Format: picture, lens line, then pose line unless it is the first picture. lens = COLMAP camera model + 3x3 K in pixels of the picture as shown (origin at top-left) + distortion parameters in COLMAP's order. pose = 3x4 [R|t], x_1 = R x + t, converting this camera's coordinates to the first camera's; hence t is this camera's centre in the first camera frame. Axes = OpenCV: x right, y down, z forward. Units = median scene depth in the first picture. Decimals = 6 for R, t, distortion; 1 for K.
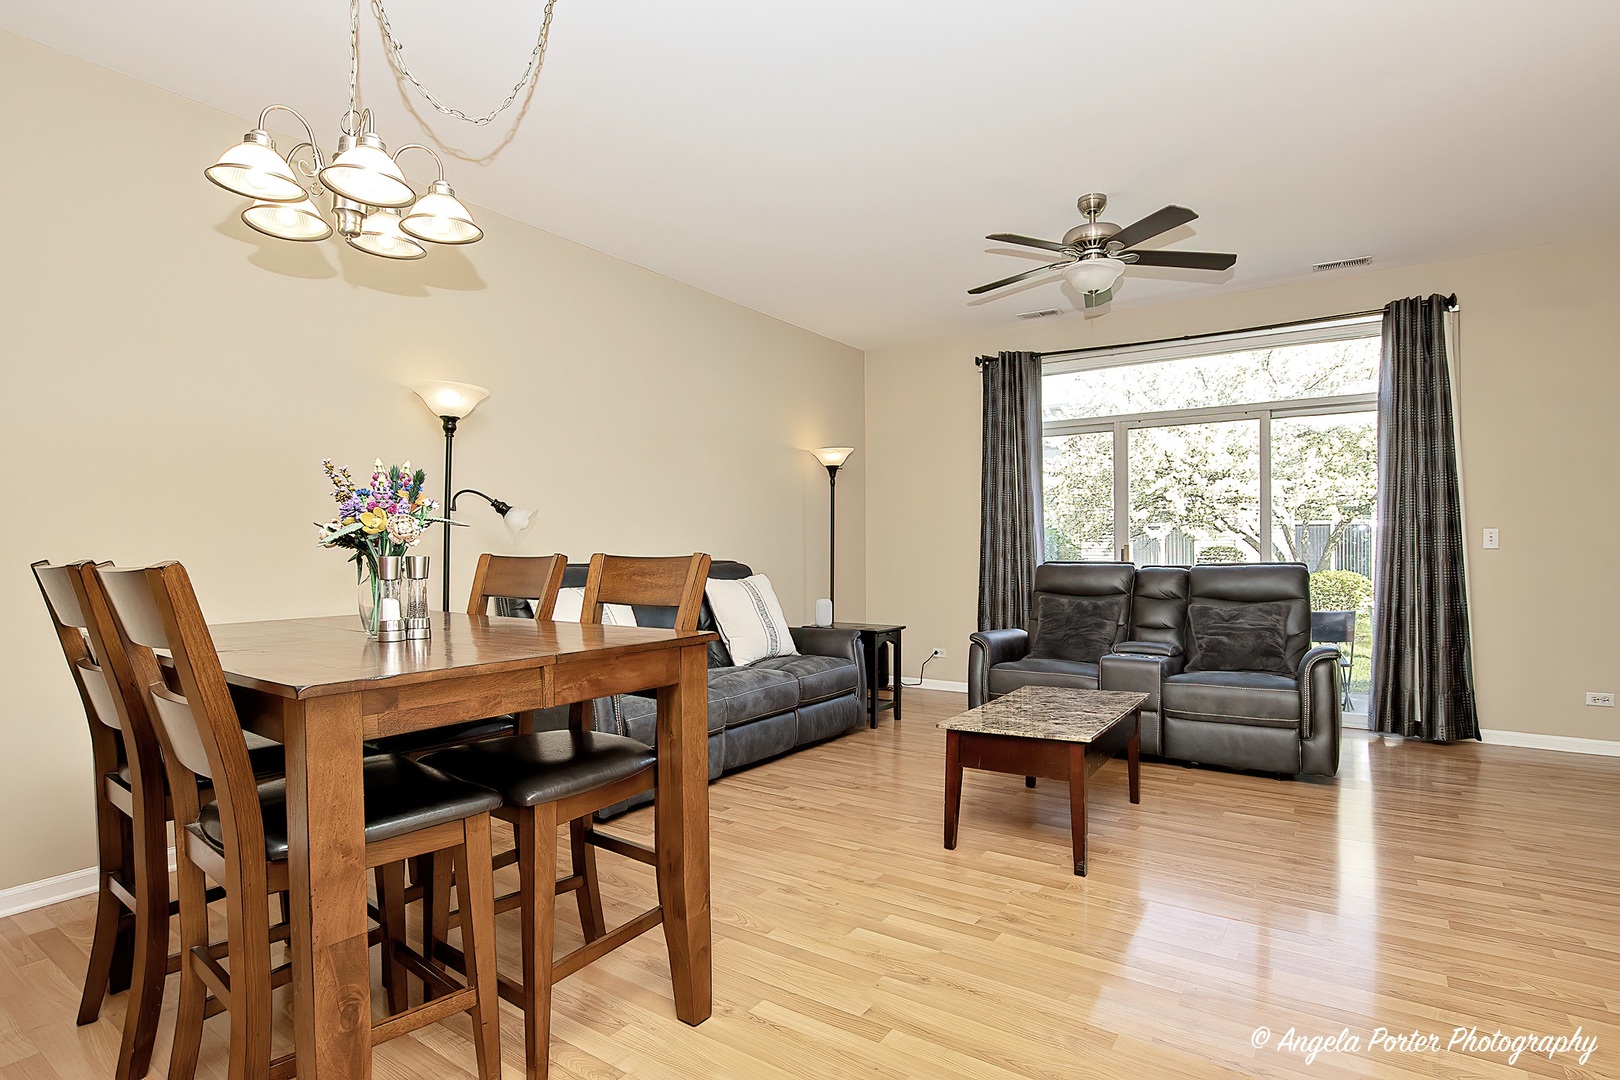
lens RADIAL K [[841.6, 0, 810.0], [0, 841.6, 540.0], [0, 0, 1]] dist [-0.014382, 0.001921]
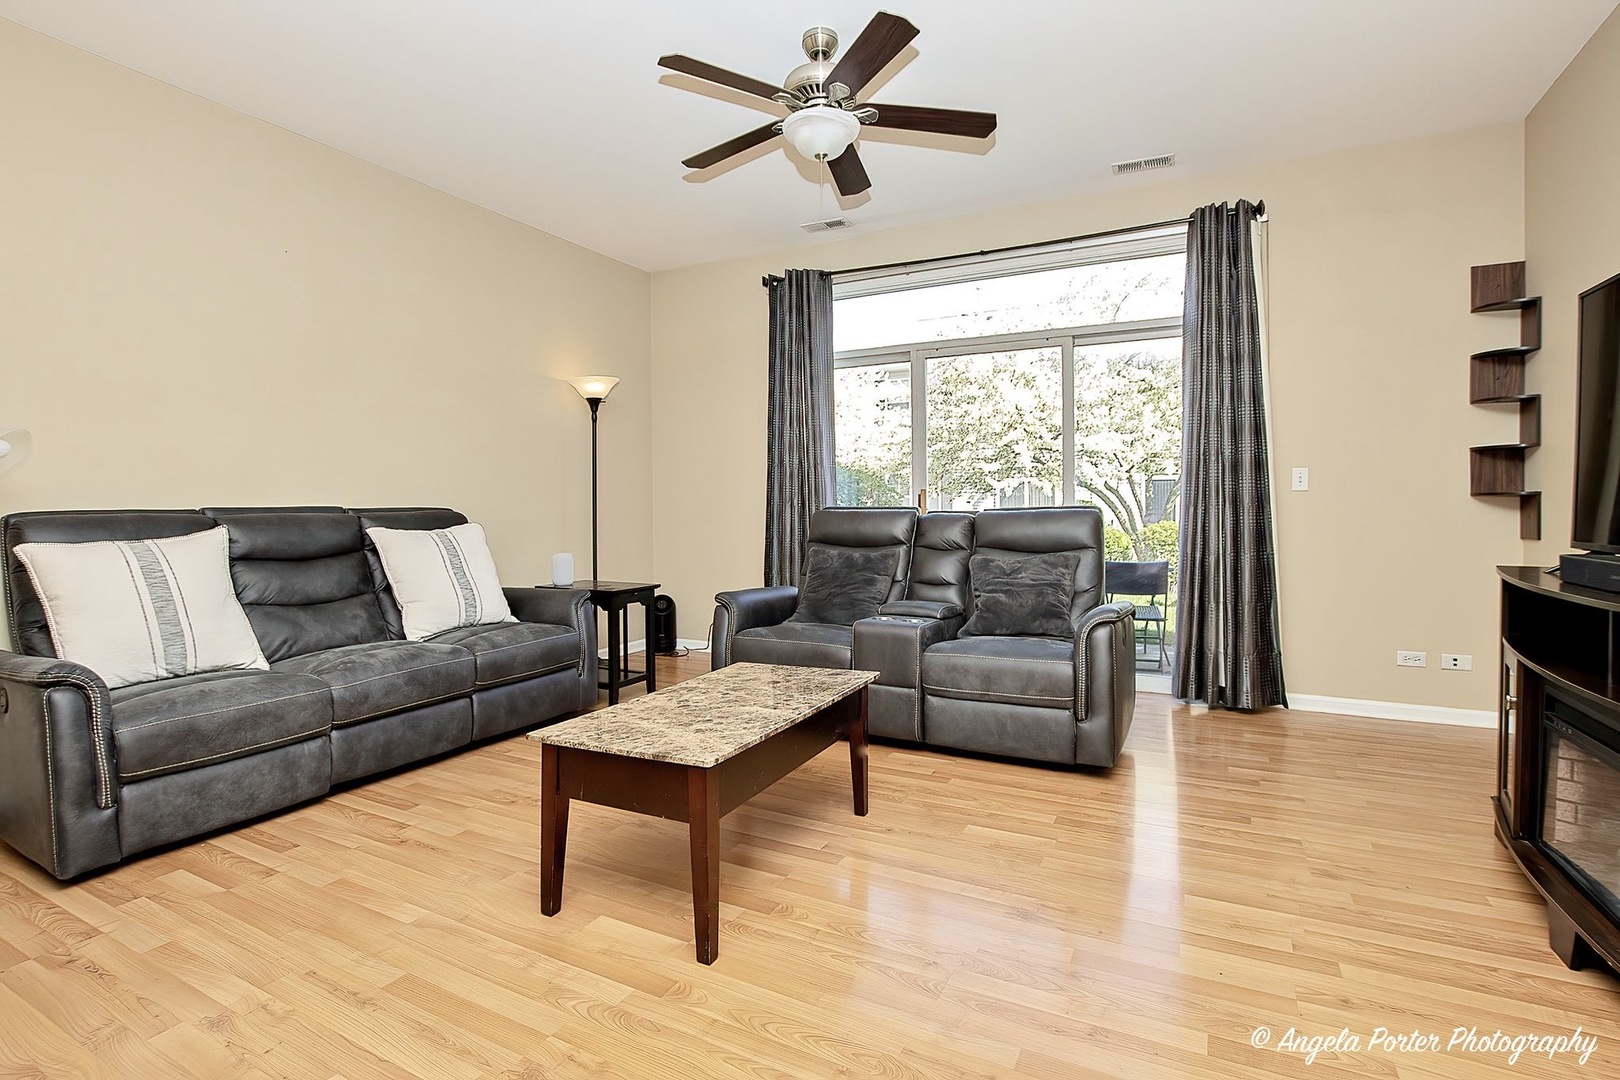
lens RADIAL K [[793.9, 0, 809.4], [0, 793.9, 503.5], [0, 0, 1]] dist [-0.013885, -0.000773]
pose [[0.993753, -0.001489, 0.111590, 0.202961], [0.000573, 0.999966, 0.008238, 0.016955], [-0.111599, -0.008123, 0.993720, 0.222281]]
